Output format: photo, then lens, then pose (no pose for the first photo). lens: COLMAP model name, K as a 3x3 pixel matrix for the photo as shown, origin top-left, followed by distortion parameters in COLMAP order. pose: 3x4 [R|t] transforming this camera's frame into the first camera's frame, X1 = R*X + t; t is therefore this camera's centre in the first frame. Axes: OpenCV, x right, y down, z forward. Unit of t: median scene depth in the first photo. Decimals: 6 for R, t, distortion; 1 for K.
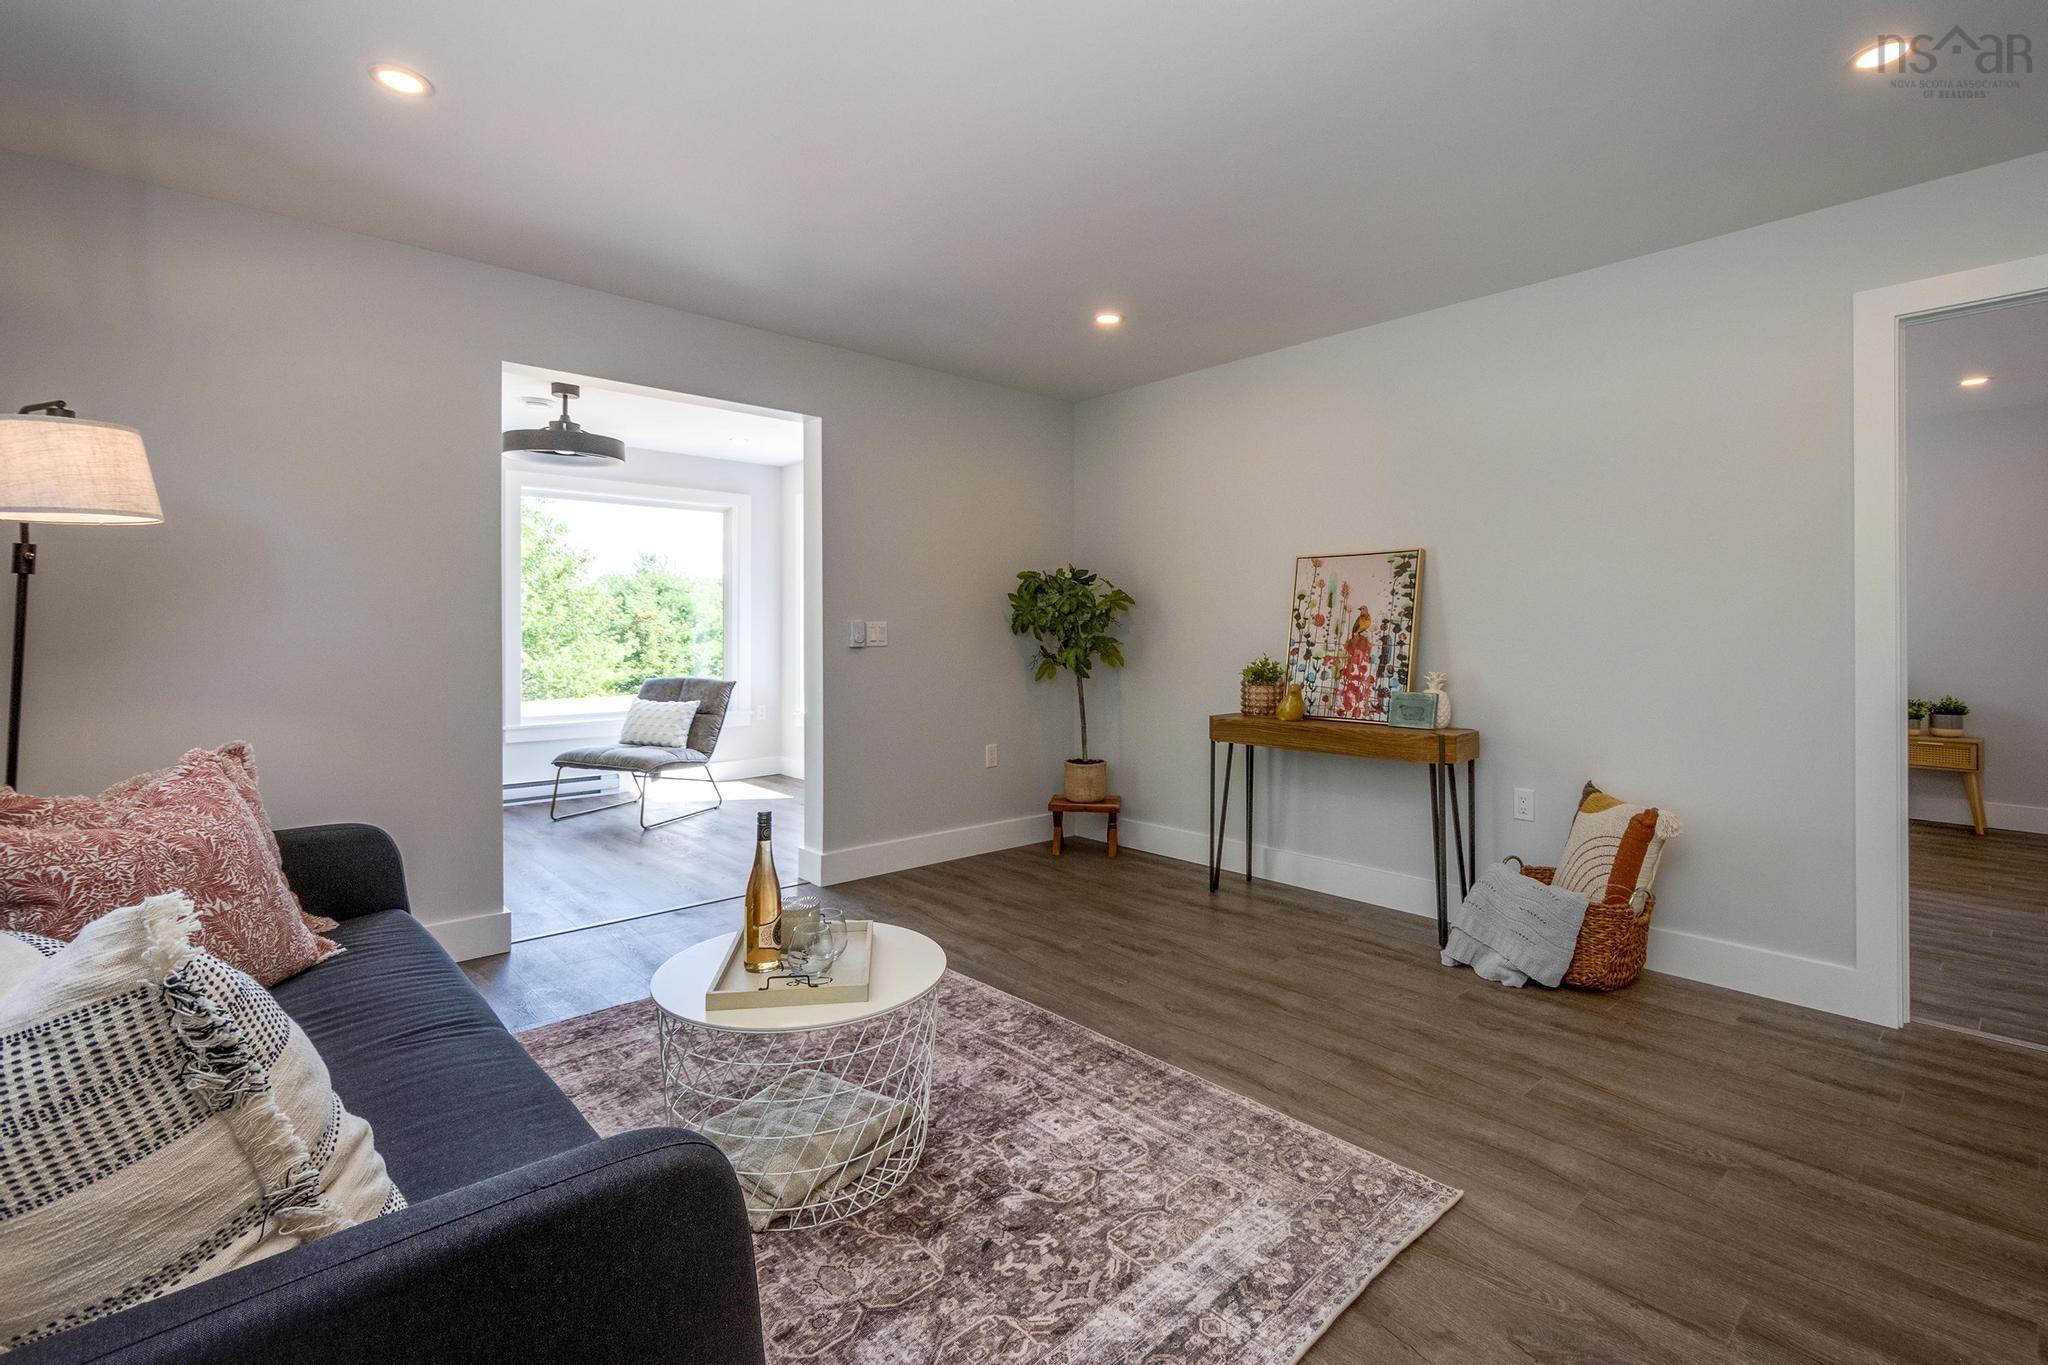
lens RADIAL K [[917.2, 0, 1033.6], [0, 917.2, 636.3], [0, 0, 1]] dist [0.006204, -0.000665]
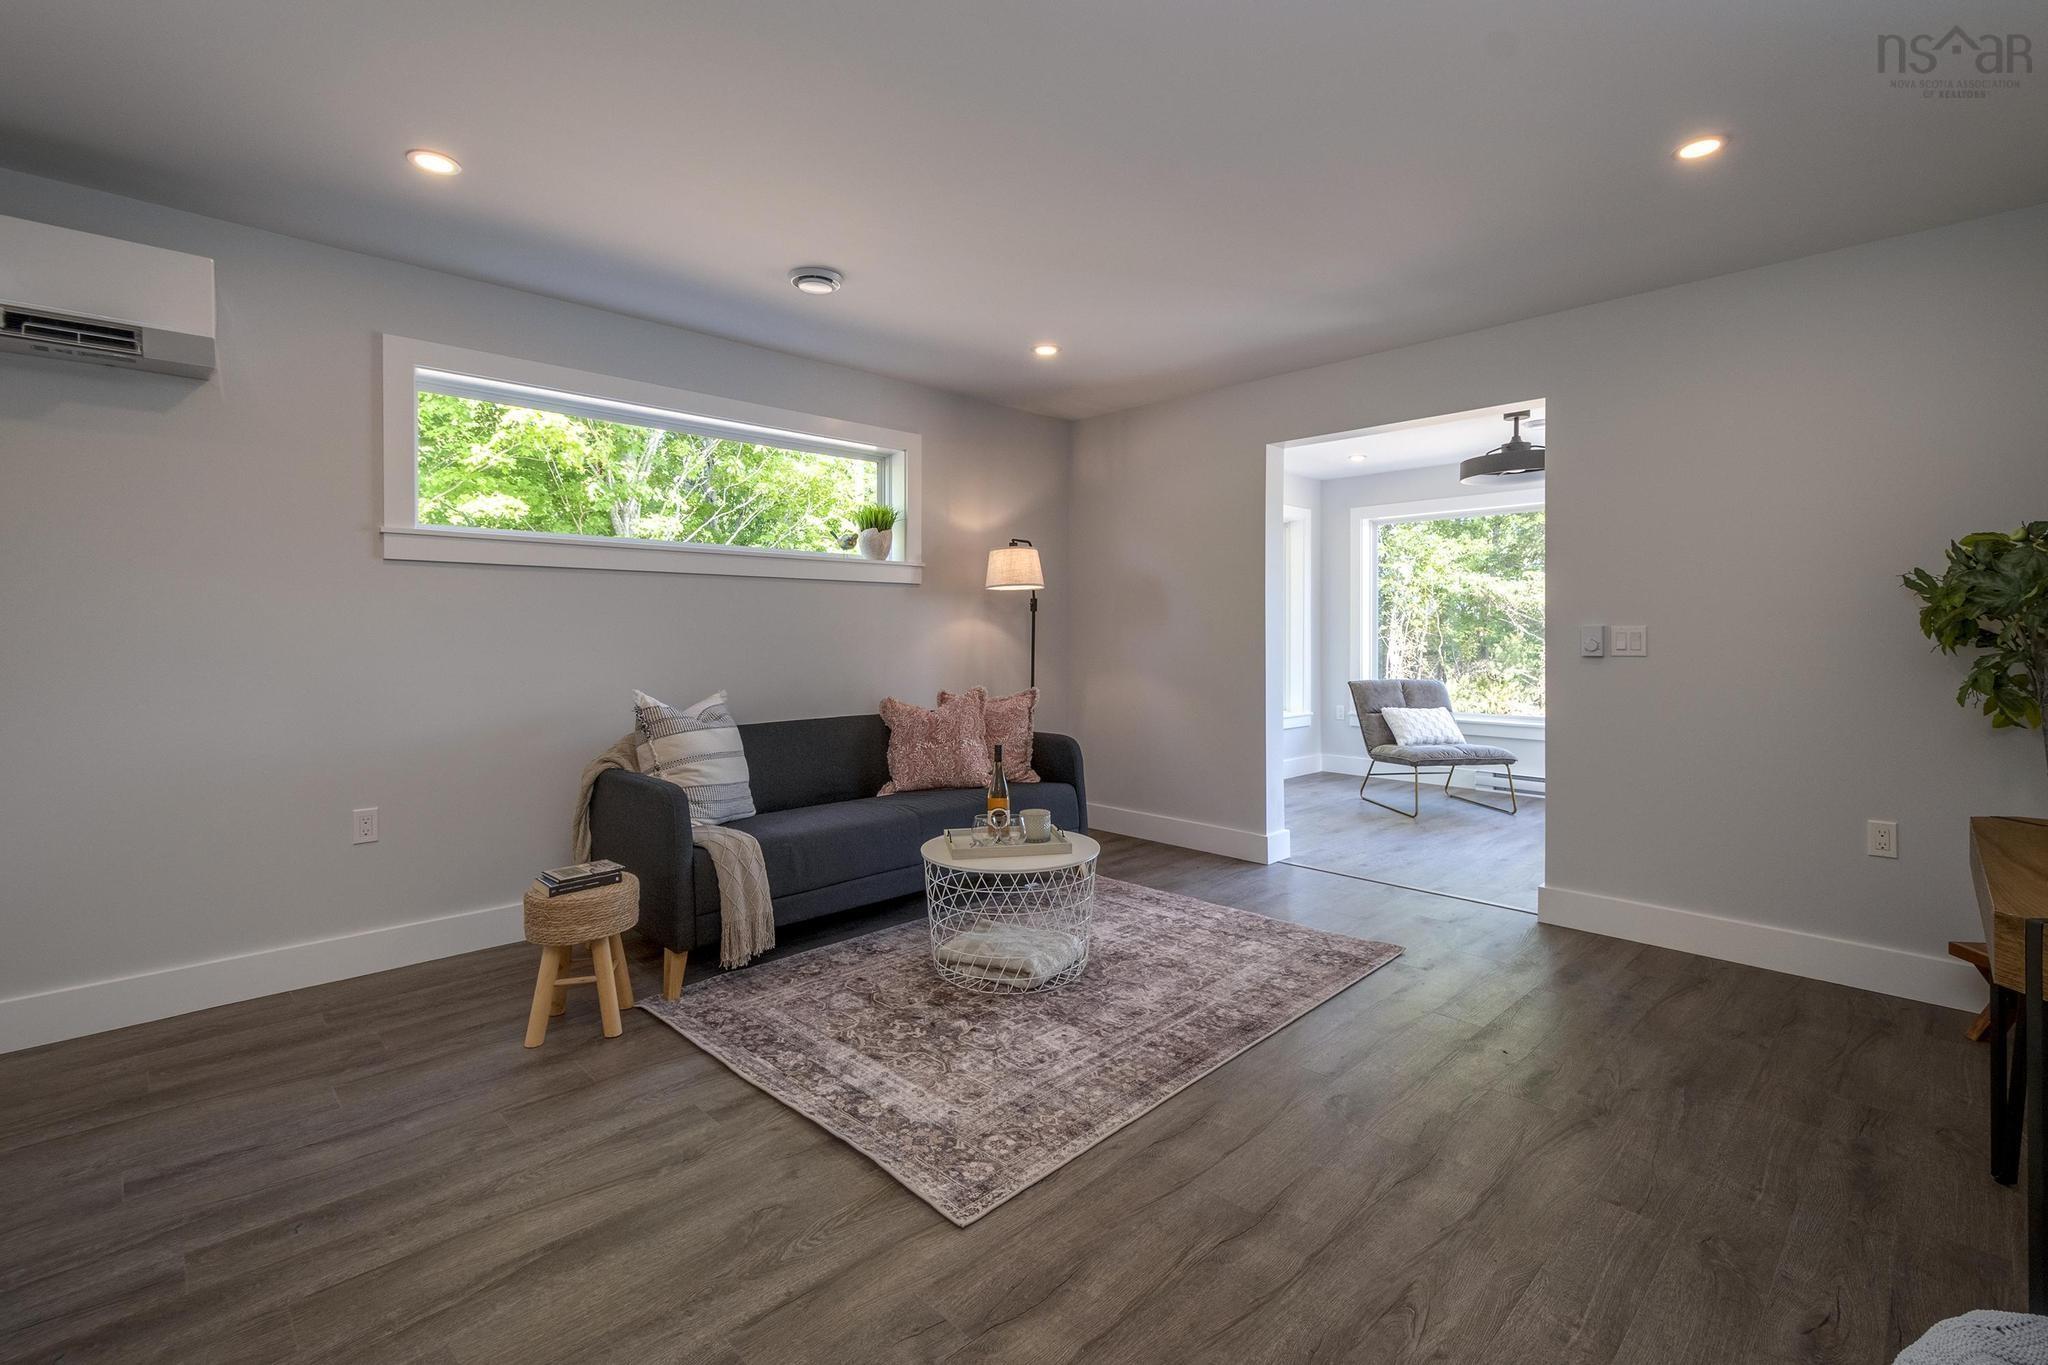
lens RADIAL K [[917.2, 0, 1033.6], [0, 917.2, 636.3], [0, 0, 1]] dist [0.006204, -0.000665]
pose [[0.041062, -0.000092, -0.999157, 1.383585], [-0.009875, 0.999951, -0.000498, -0.001067], [0.999108, 0.009887, 0.041059, 1.007283]]
